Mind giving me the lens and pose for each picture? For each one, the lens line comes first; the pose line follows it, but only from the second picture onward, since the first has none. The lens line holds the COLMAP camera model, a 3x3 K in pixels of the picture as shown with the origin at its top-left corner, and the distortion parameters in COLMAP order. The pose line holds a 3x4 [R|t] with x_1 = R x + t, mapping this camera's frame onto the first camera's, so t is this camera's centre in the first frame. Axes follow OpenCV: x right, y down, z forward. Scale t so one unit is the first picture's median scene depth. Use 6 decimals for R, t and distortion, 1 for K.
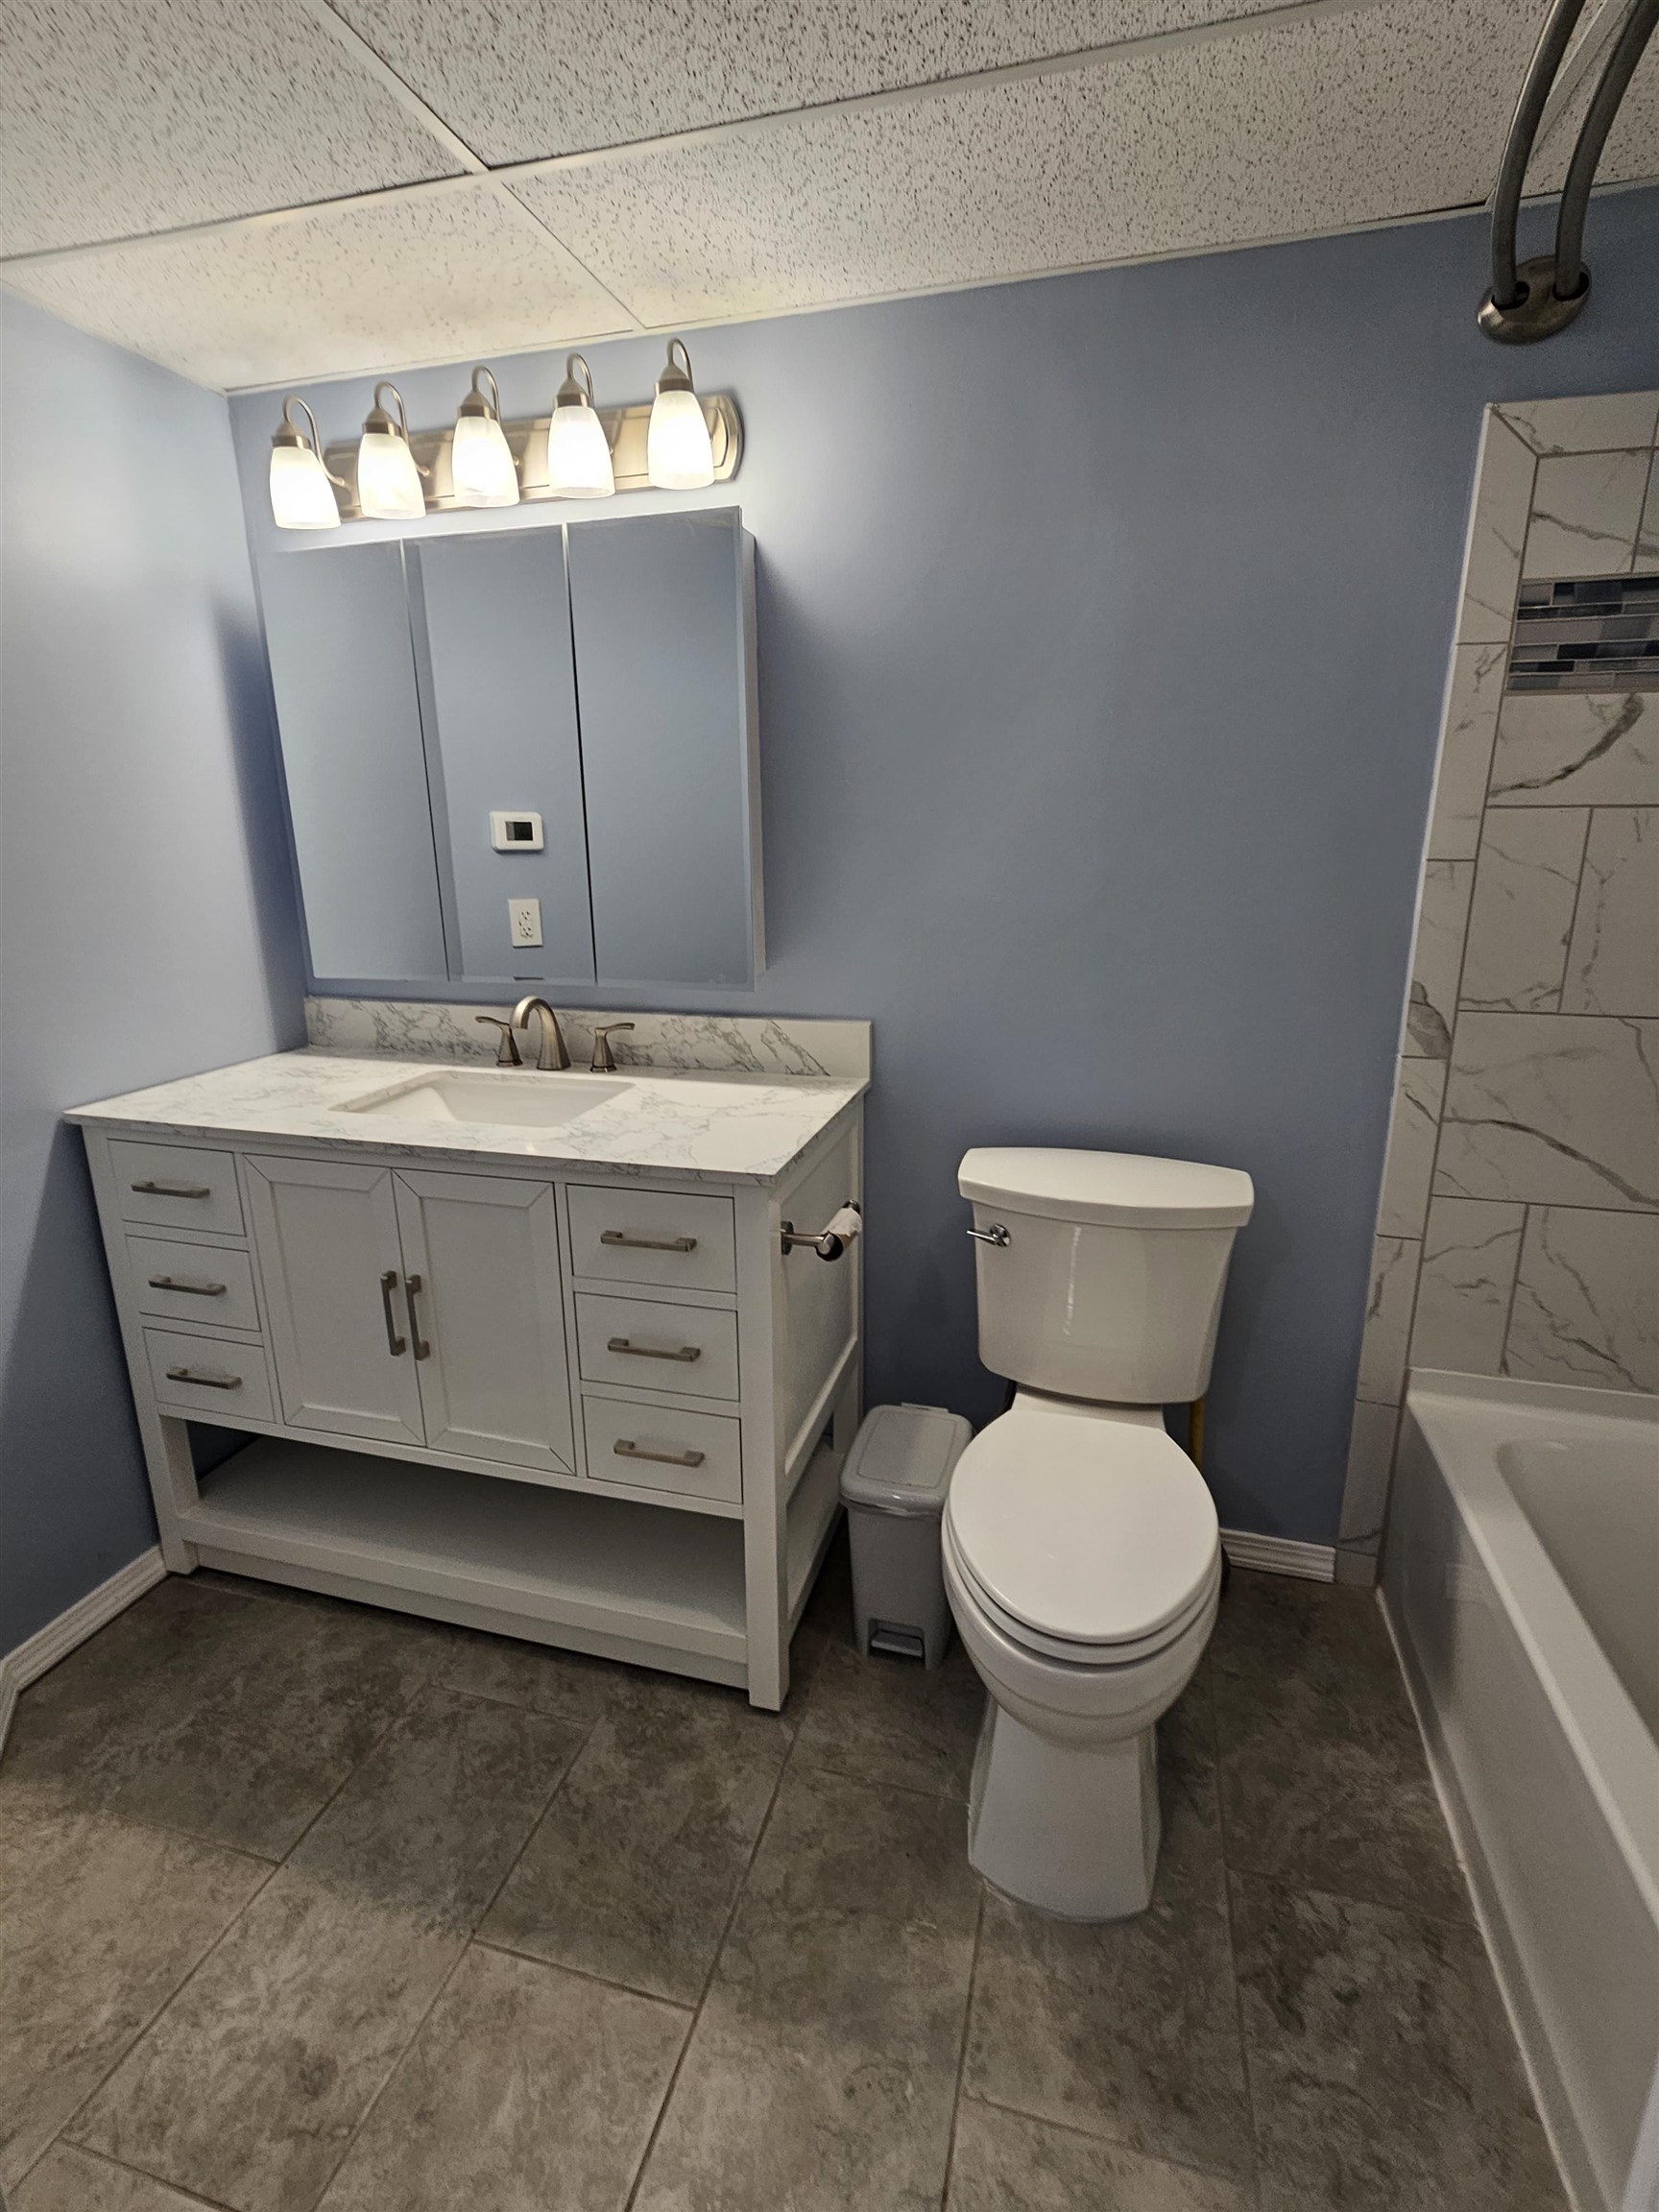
lens RADIAL K [[1013.2, 0, 834.0], [0, 1013.2, 1099.8], [0, 0, 1]] dist [-0.015162, 0.002223]
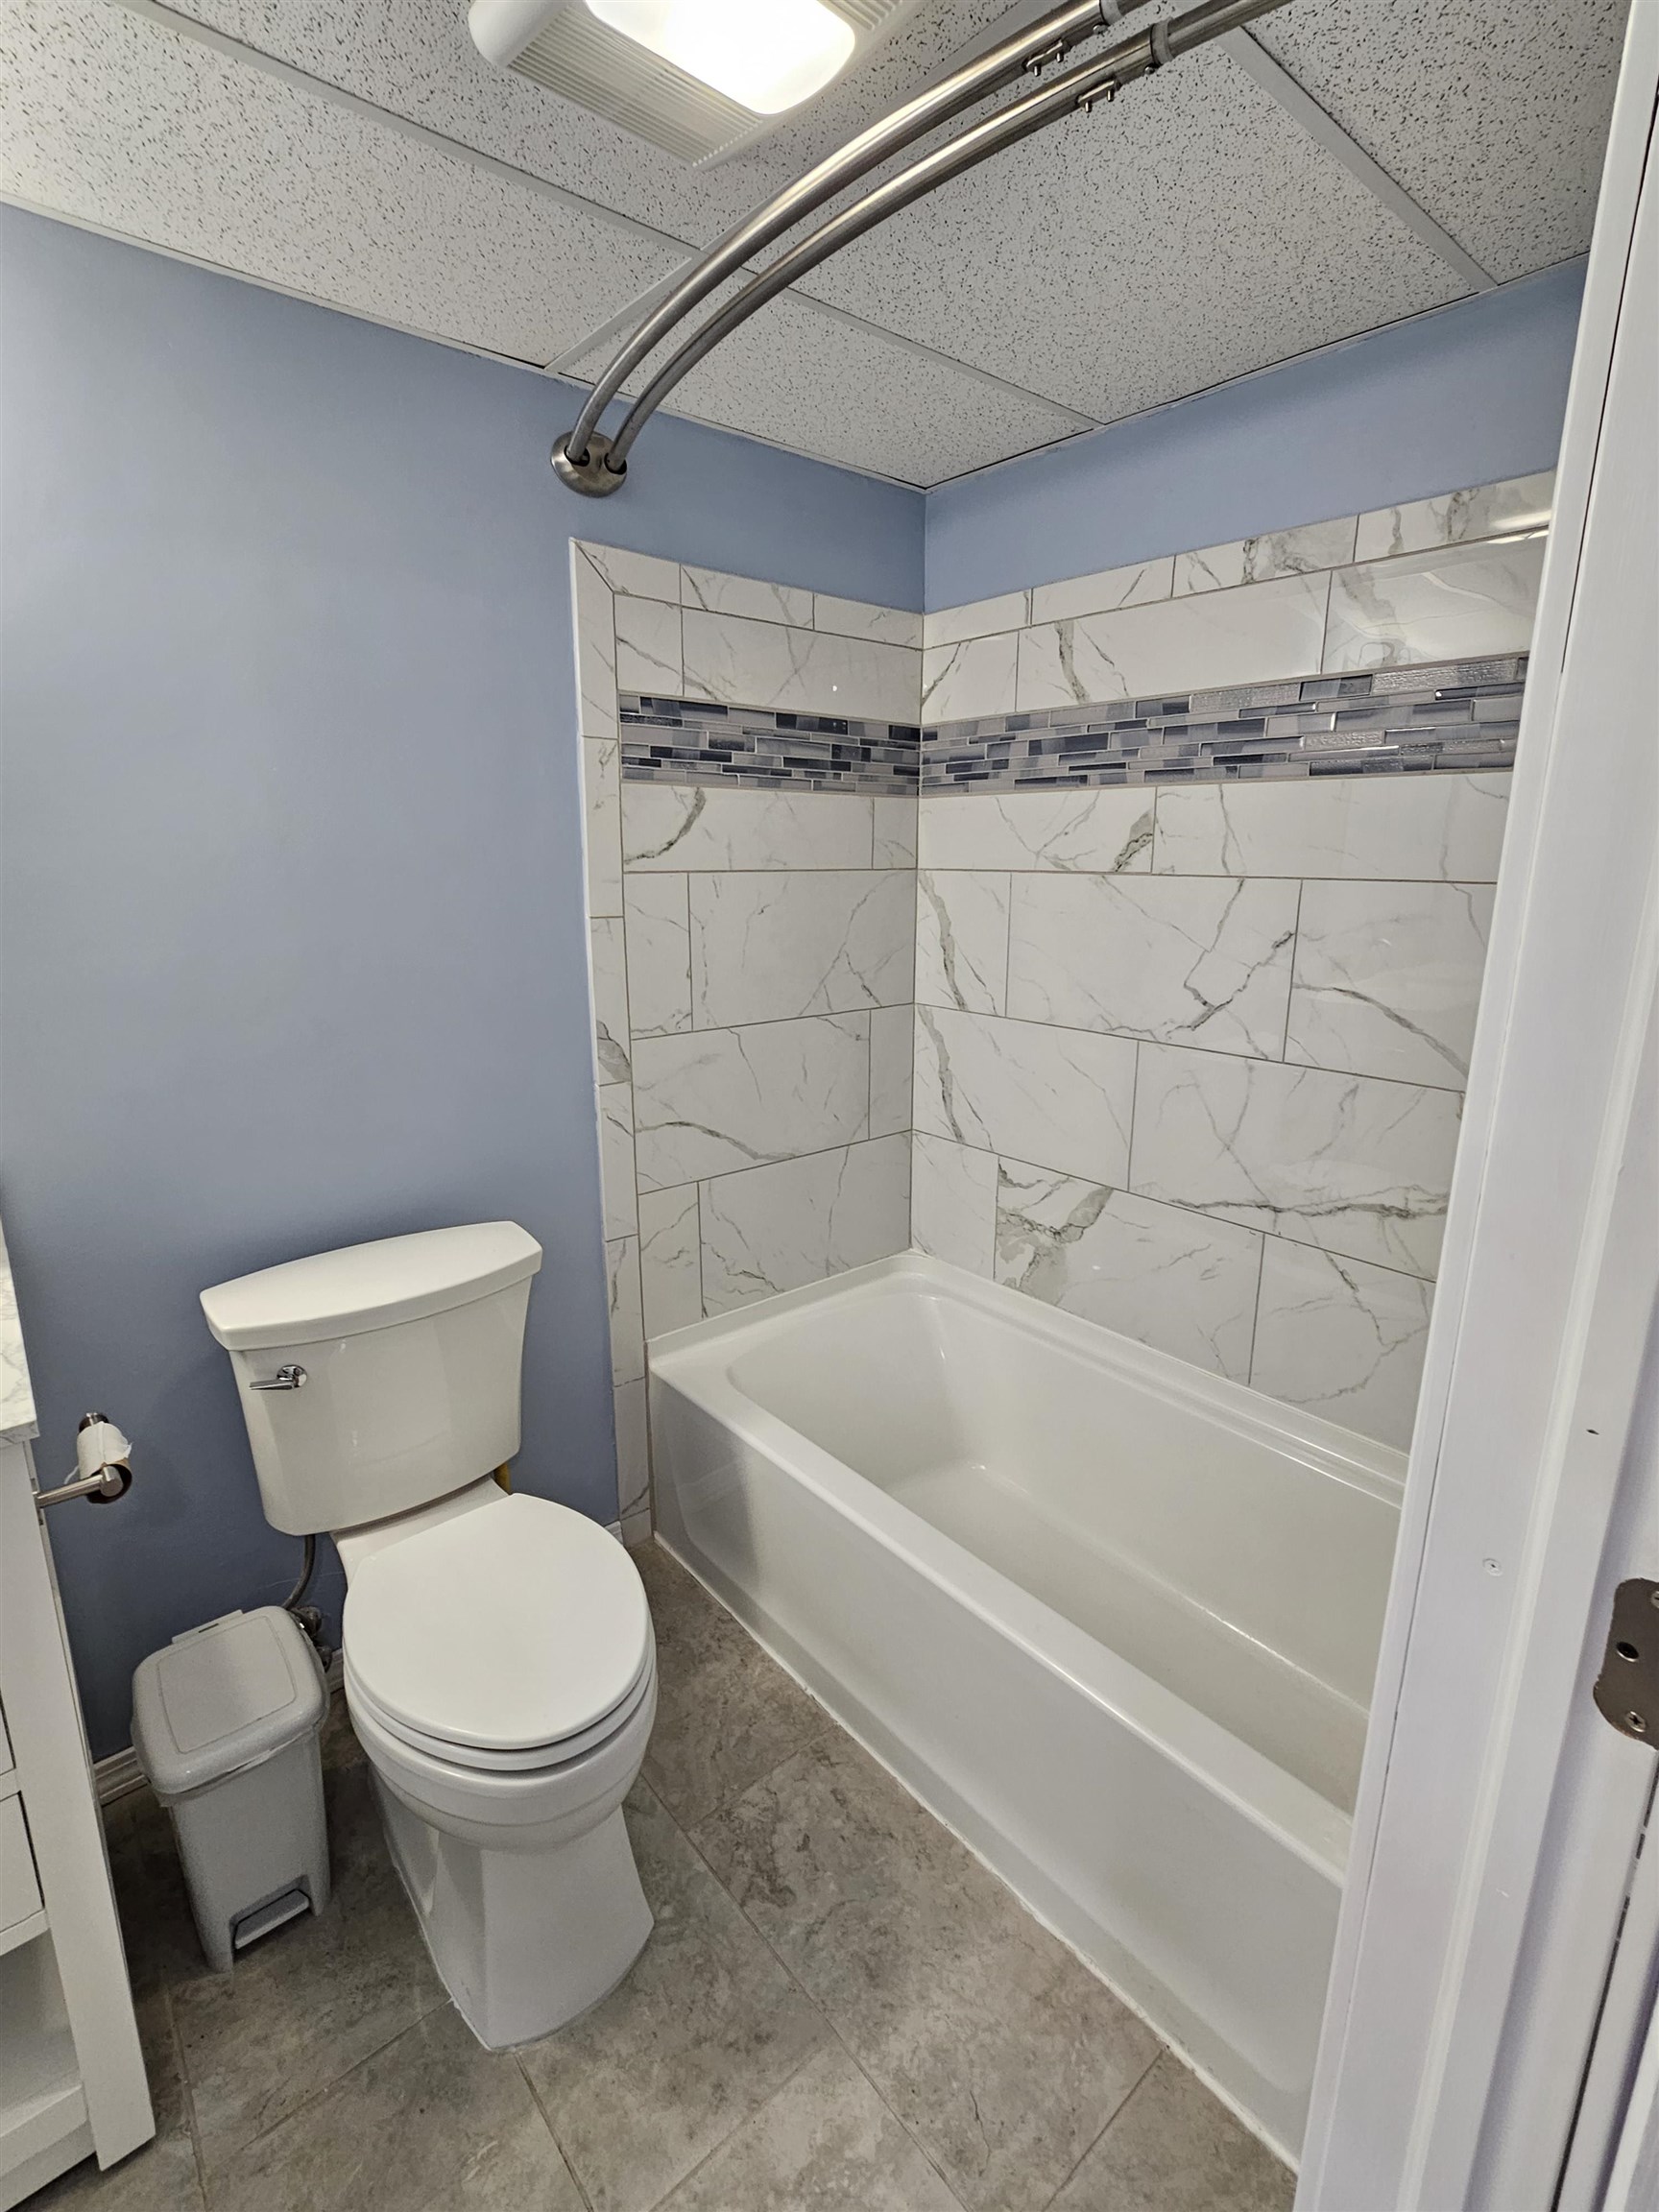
lens RADIAL K [[1013.2, 0, 837.7], [0, 1013.2, 1097.7], [0, 0, 1]] dist [-0.015162, 0.002223]
pose [[0.545076, -0.188093, 0.817015, -0.255160], [0.204410, 0.974915, 0.088072, -0.081893], [-0.813086, 0.119000, 0.569851, 0.130681]]
